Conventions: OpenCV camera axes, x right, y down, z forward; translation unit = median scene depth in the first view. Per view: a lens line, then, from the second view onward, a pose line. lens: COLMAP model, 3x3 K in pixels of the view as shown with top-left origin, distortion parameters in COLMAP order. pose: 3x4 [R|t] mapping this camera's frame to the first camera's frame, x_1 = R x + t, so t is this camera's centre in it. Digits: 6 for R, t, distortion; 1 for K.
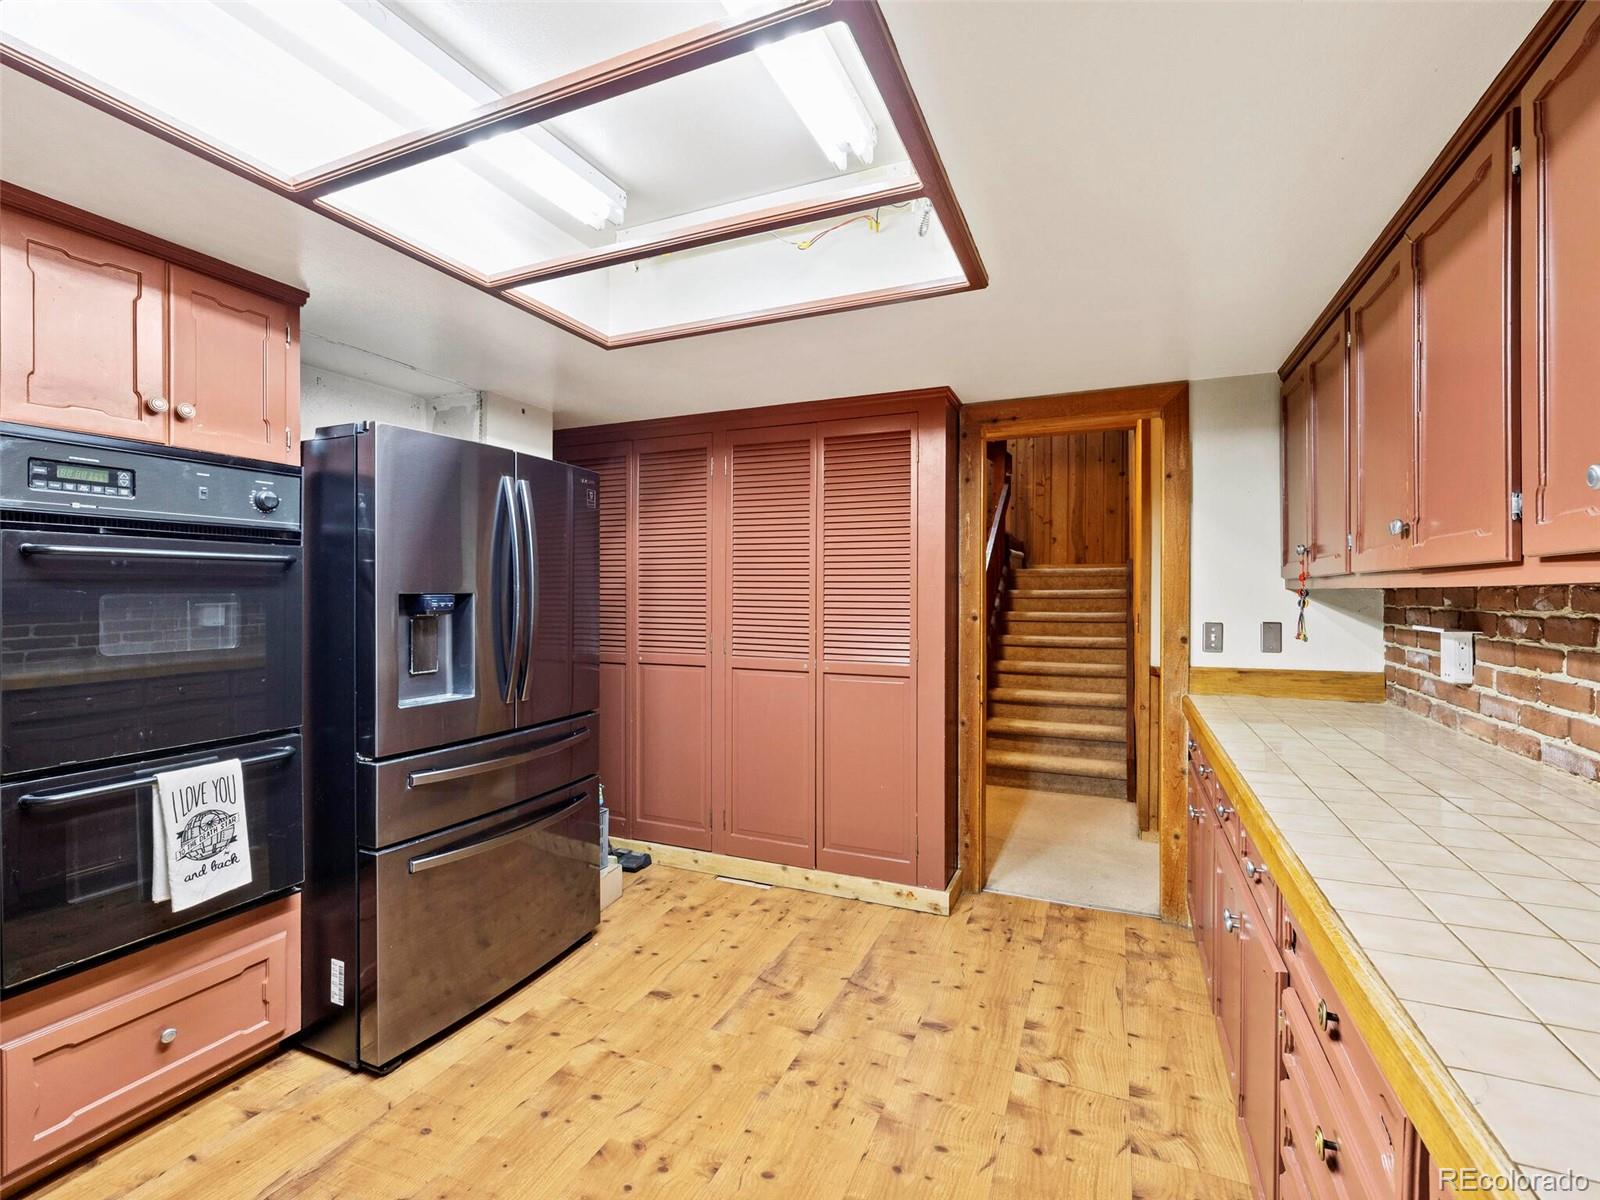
lens RADIAL K [[727.0, 0, 798.7], [0, 727.0, 594.7], [0, 0, 1]] dist [-0.005766, 0.001637]
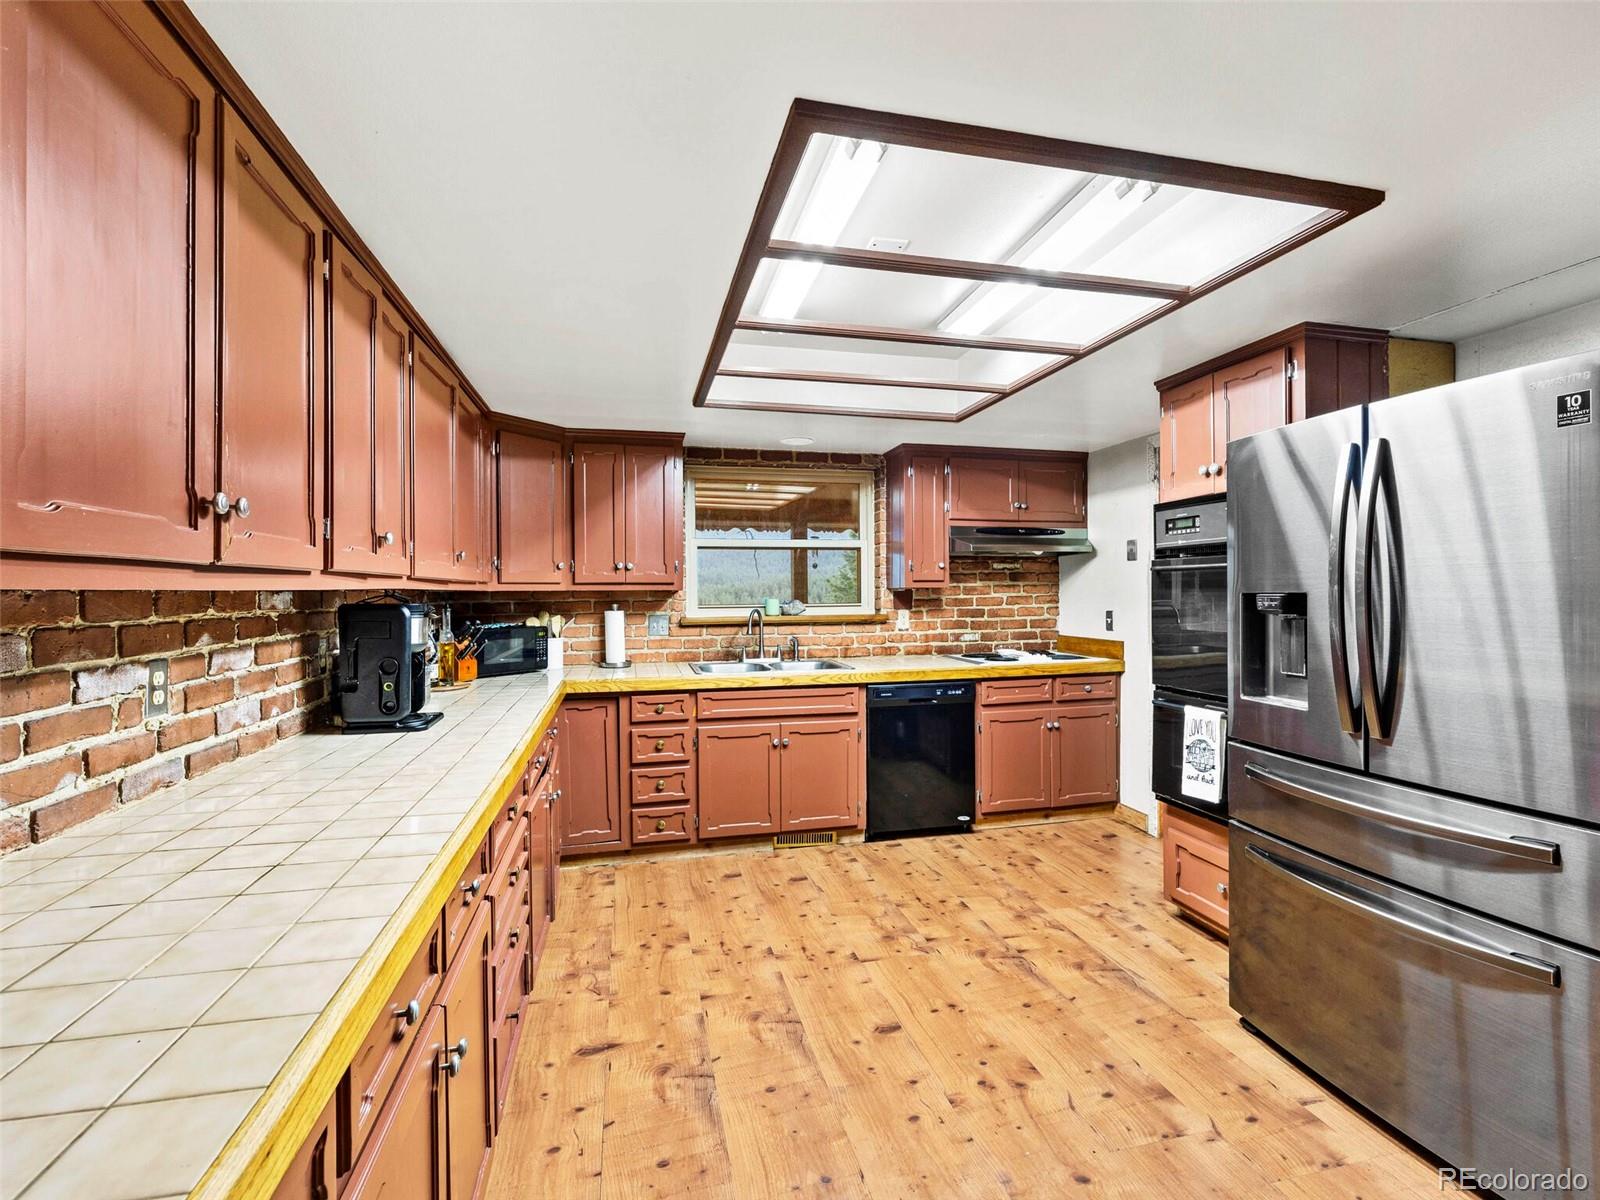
lens RADIAL K [[727.0, 0, 798.6], [0, 727.0, 593.8], [0, 0, 1]] dist [-0.005766, 0.001637]
pose [[-0.799555, 0.005590, -0.600566, 0.731311], [0.001449, 0.999972, 0.007380, -0.011002], [0.600591, 0.005030, -0.799541, 1.696134]]
